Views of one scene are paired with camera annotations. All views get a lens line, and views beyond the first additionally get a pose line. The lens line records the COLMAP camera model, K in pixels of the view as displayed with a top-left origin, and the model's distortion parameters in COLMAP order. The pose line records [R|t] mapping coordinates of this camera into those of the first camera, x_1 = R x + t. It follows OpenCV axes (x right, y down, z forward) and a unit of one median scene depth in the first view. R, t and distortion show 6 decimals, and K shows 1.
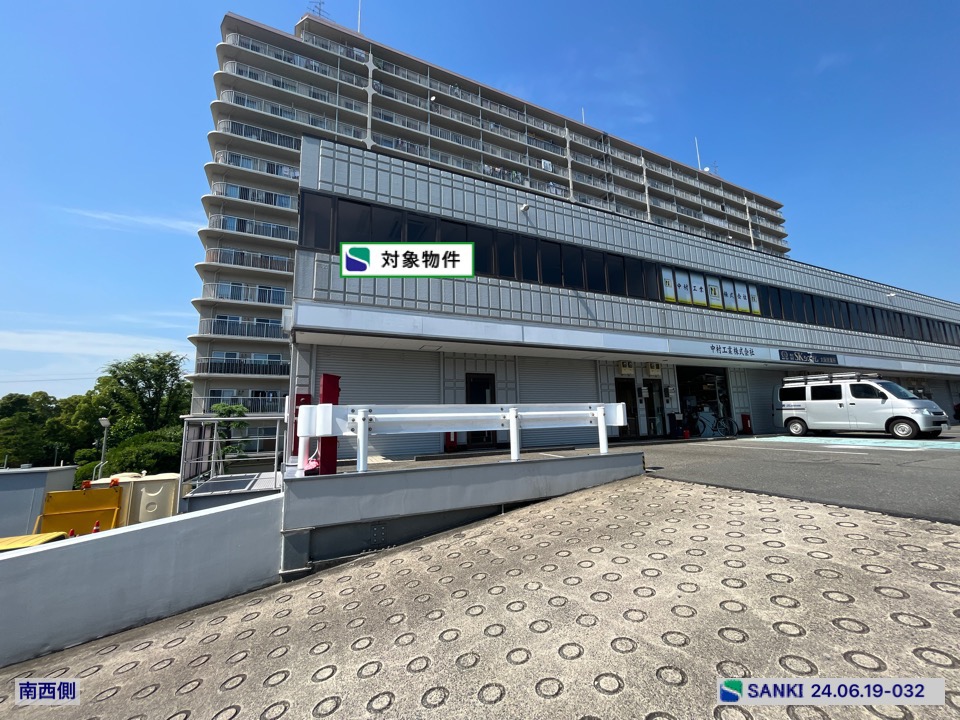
lens RADIAL K [[388.7, 0, 477.3], [0, 388.7, 360.9], [0, 0, 1]] dist [-0.002091, 0.000068]
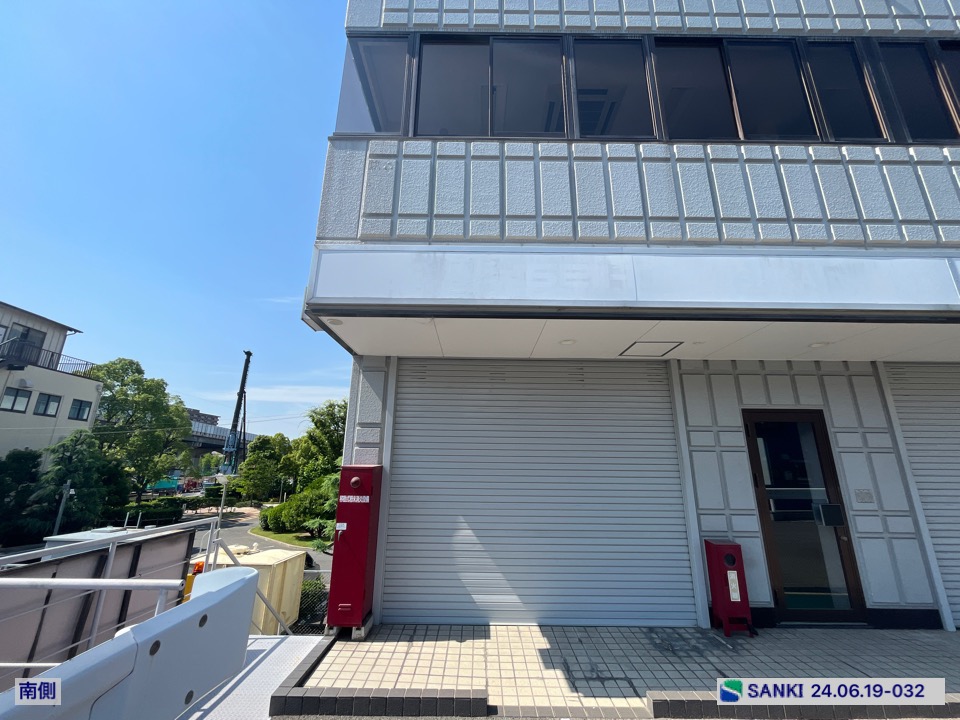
lens RADIAL K [[388.7, 0, 477.3], [0, 388.7, 360.9], [0, 0, 1]] dist [-0.002091, 0.000068]
pose [[0.911608, -0.073964, -0.404352, -0.092845], [0.032665, 0.993603, -0.108106, 0.012851], [0.409761, 0.085343, 0.908192, 0.429673]]
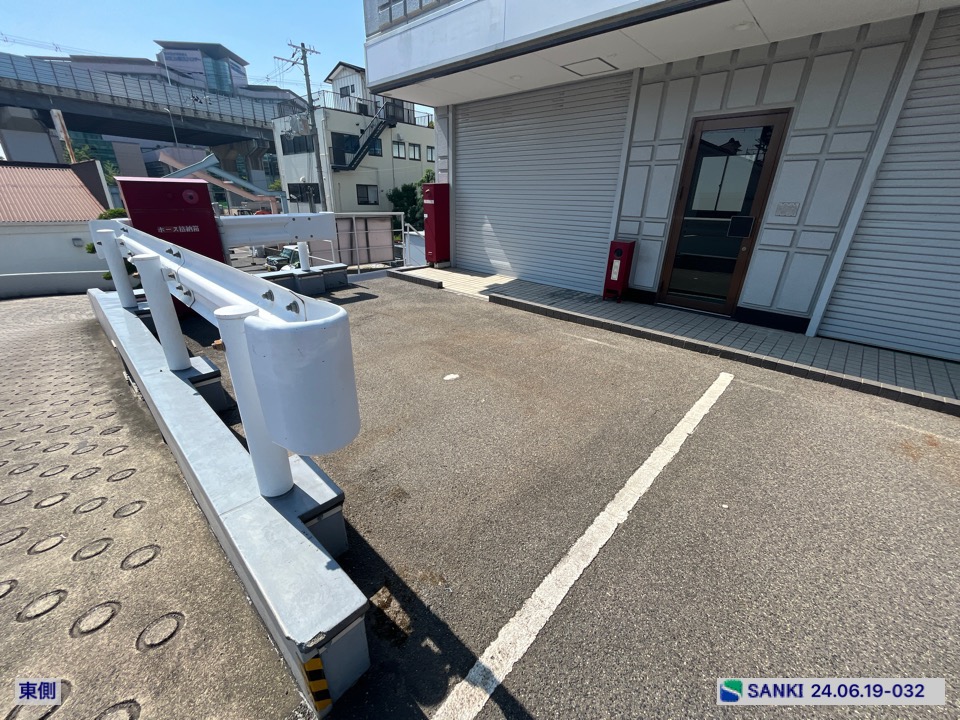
lens RADIAL K [[388.7, 0, 477.3], [0, 388.7, 360.9], [0, 0, 1]] dist [-0.002091, 0.000068]
pose [[0.372097, 0.392098, -0.841310, 0.263379], [0.118753, 0.878836, 0.462109, 0.032379], [0.920566, -0.271858, 0.280450, 0.509114]]
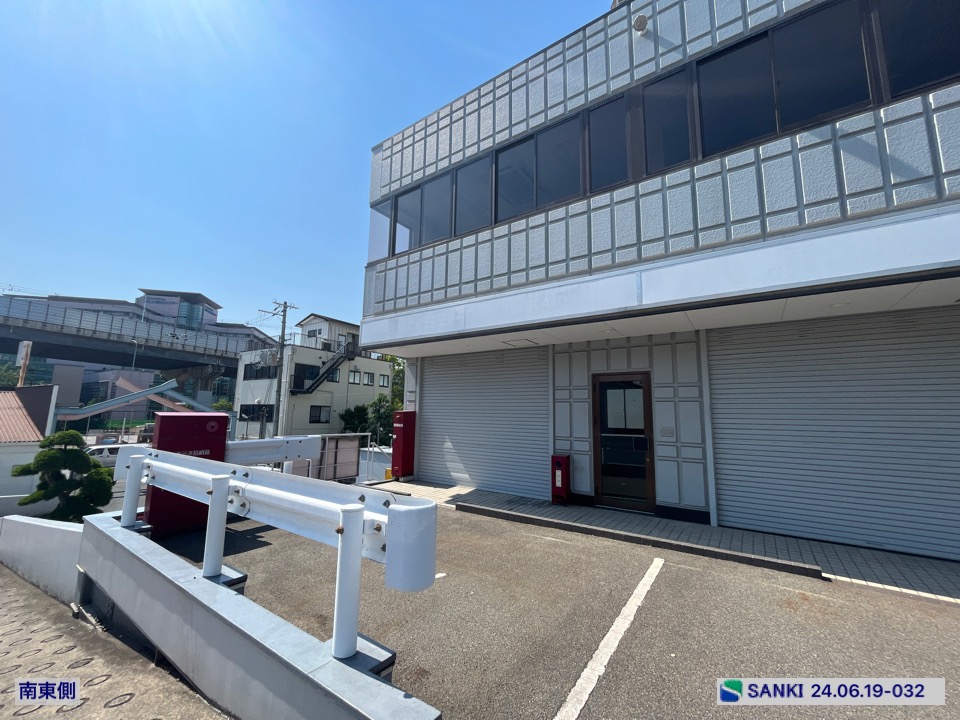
lens RADIAL K [[388.7, 0, 477.3], [0, 388.7, 360.9], [0, 0, 1]] dist [-0.002091, 0.000068]
pose [[0.505072, -0.083970, -0.858983, 0.325419], [0.108683, 0.993521, -0.033218, 0.009478], [0.856207, -0.076580, 0.510926, 0.450471]]
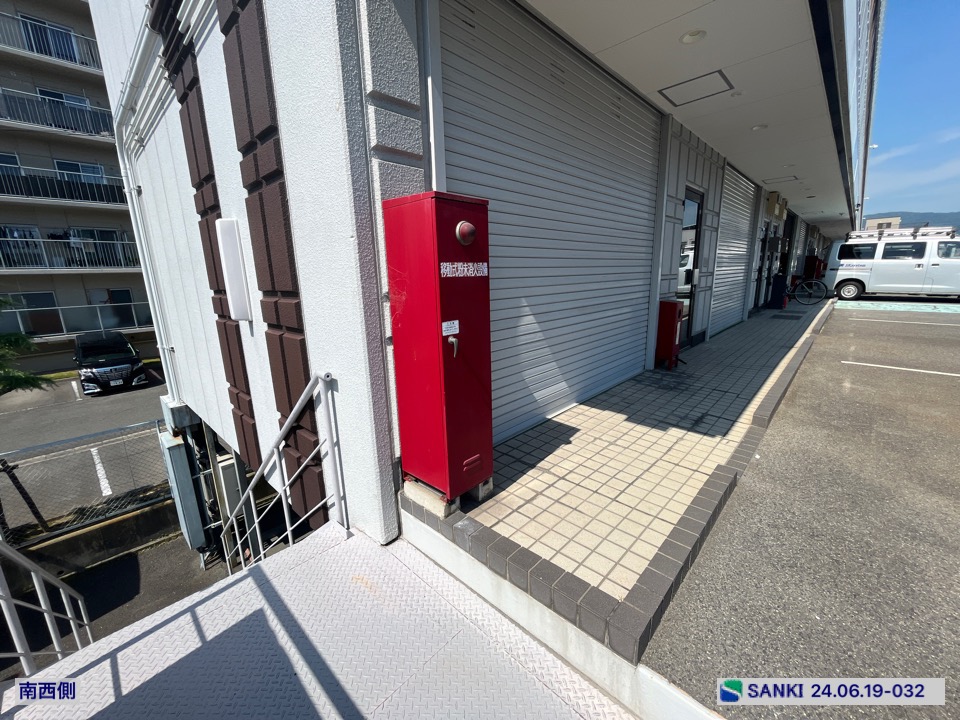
lens RADIAL K [[388.7, 0, 477.3], [0, 388.7, 360.9], [0, 0, 1]] dist [-0.002091, 0.000068]
pose [[0.926987, -0.082973, 0.365800, -0.340165], [-0.055018, 0.934602, 0.351414, 0.061489], [-0.371036, -0.345882, 0.861799, 0.534000]]
